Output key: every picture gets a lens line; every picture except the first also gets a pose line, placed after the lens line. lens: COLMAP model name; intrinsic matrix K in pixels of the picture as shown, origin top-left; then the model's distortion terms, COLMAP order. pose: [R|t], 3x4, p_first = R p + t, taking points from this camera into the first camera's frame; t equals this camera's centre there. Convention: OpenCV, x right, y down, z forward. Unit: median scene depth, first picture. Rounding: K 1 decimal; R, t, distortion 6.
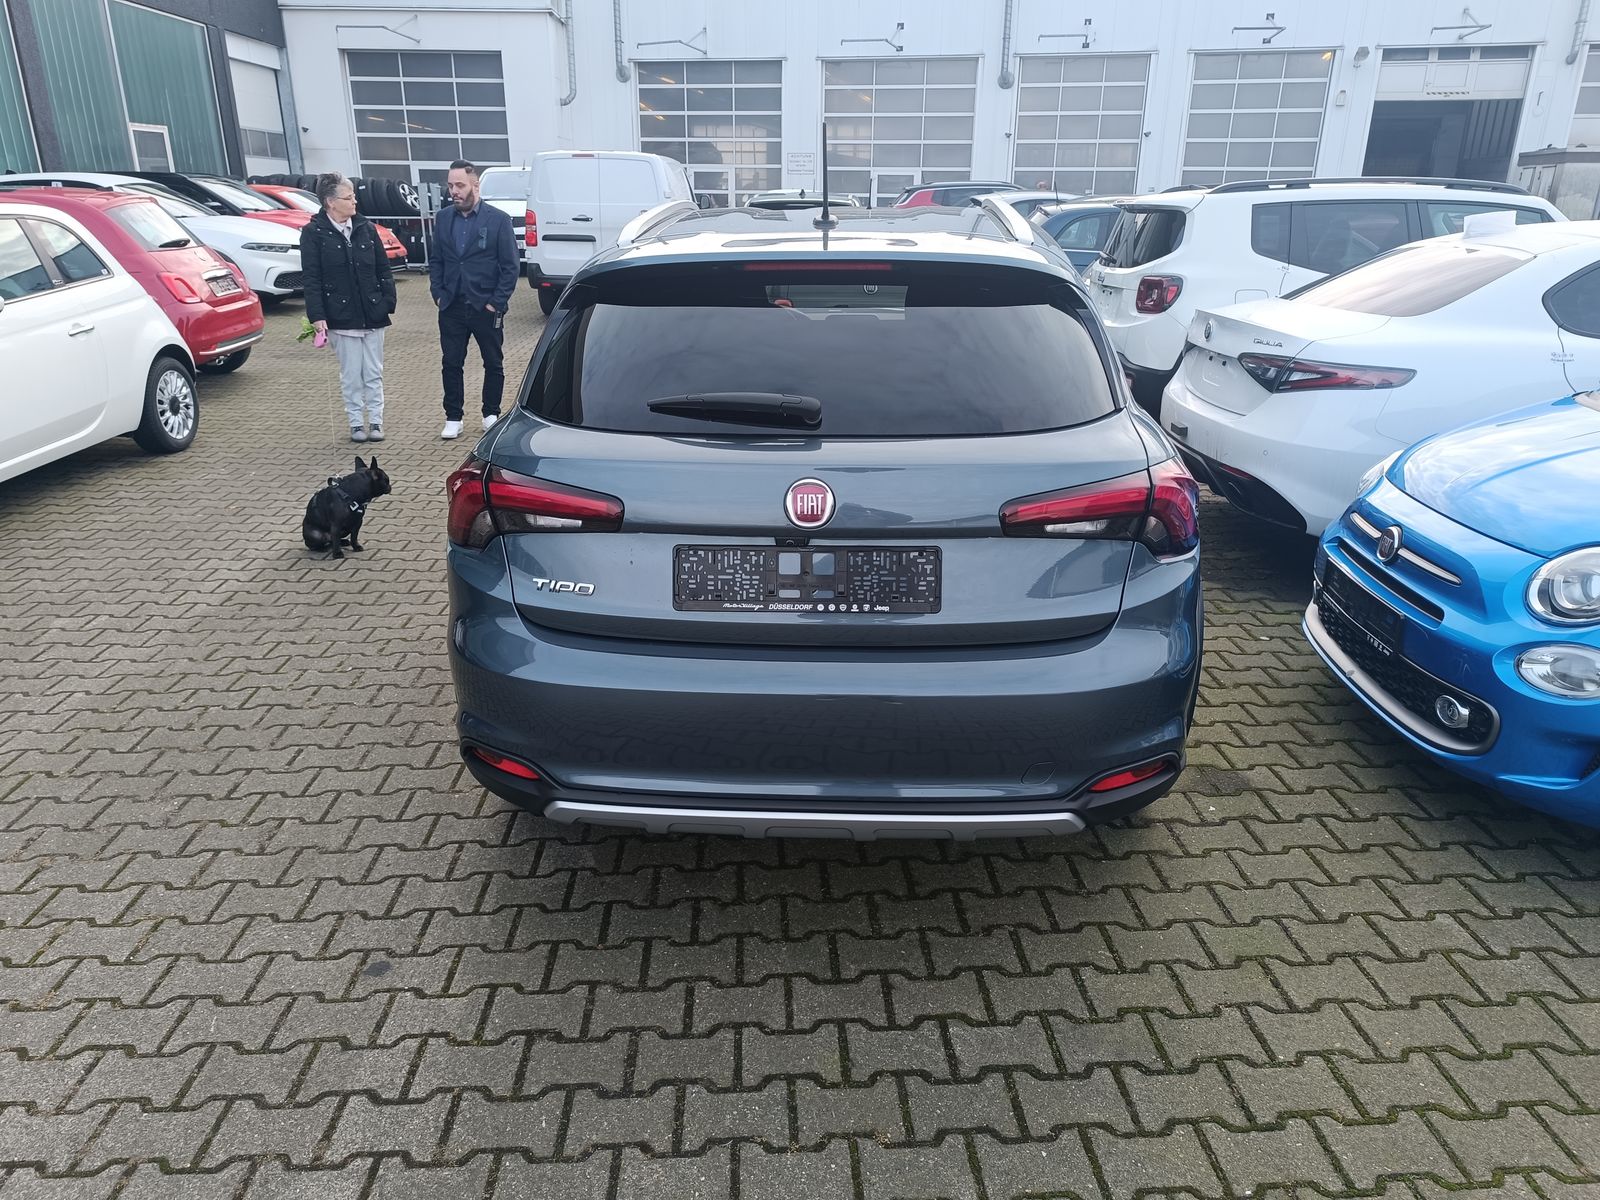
lens RADIAL K [[1099.6, 0, 795.6], [0, 1099.6, 603.0], [0, 0, 1]] dist [0.009546, -0.004011]
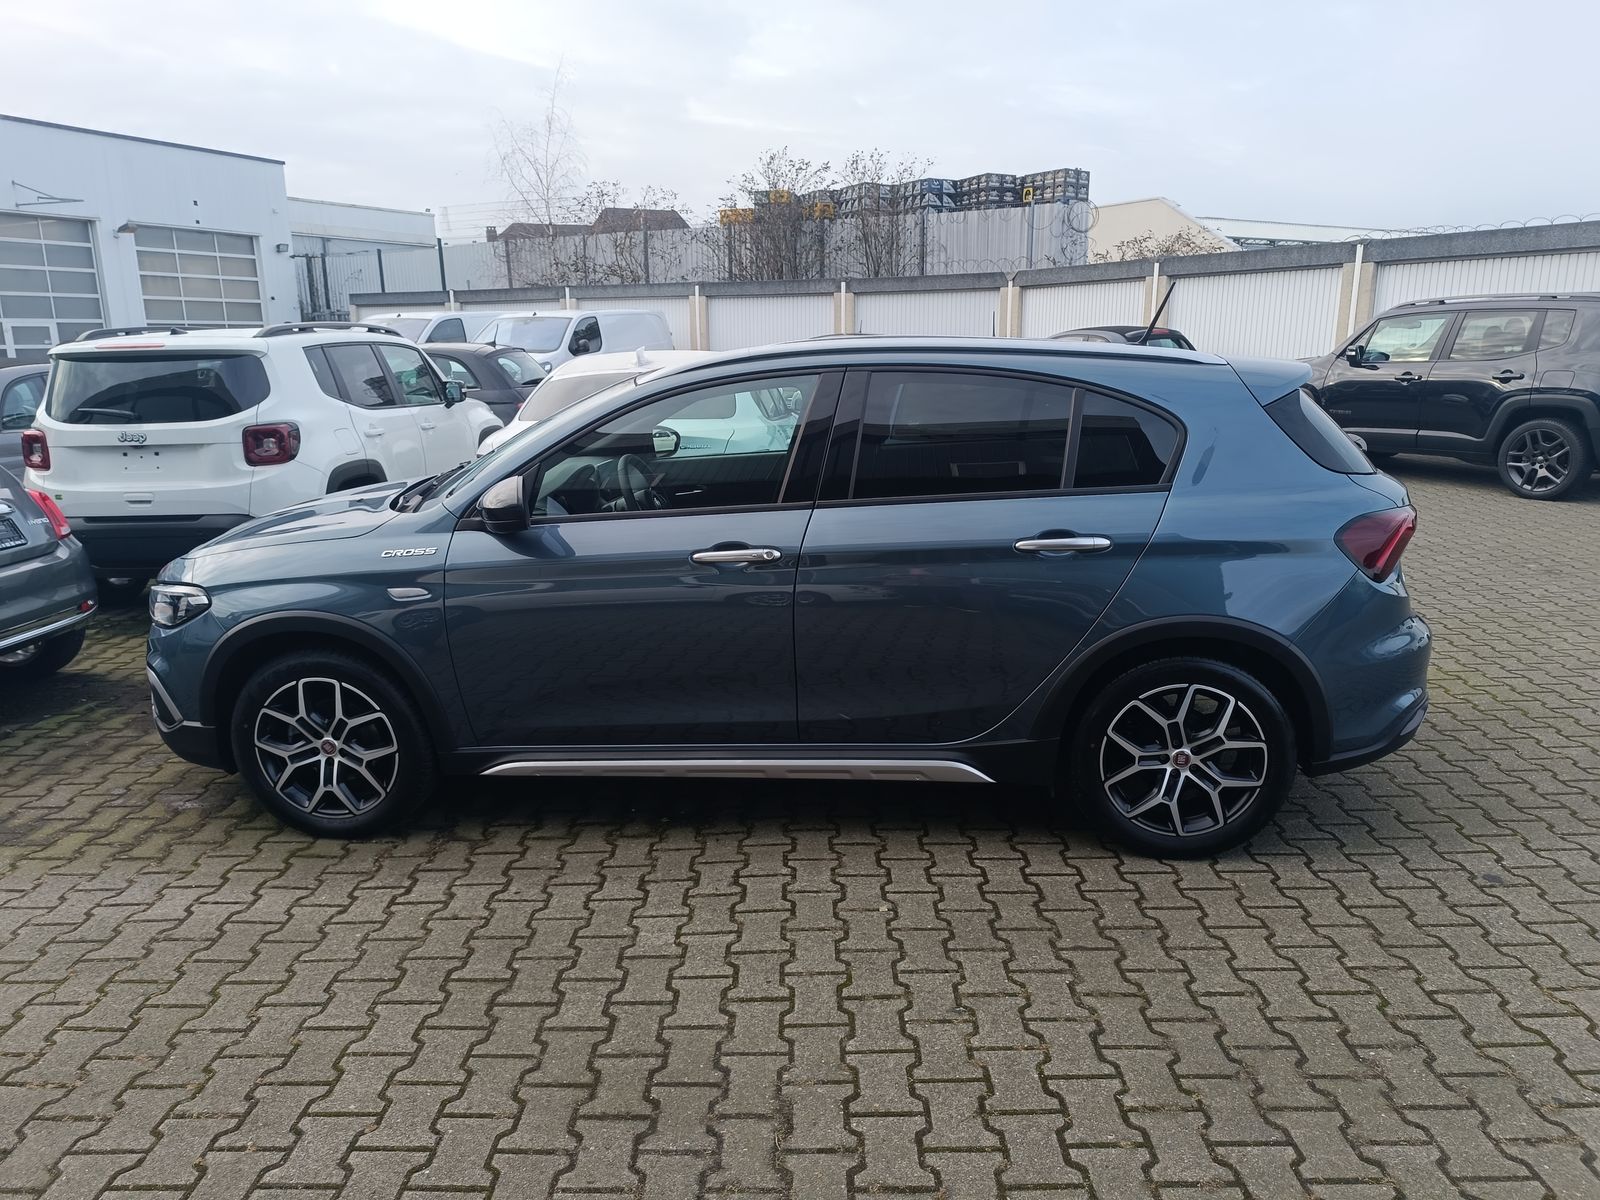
lens RADIAL K [[1099.6, 0, 797.3], [0, 1099.6, 597.1], [0, 0, 1]] dist [0.009546, -0.004011]
pose [[0.043145, -0.235605, 0.970891, -1.315480], [0.353260, 0.912616, 0.205765, -0.455904], [-0.934530, 0.334099, 0.122604, 1.199779]]
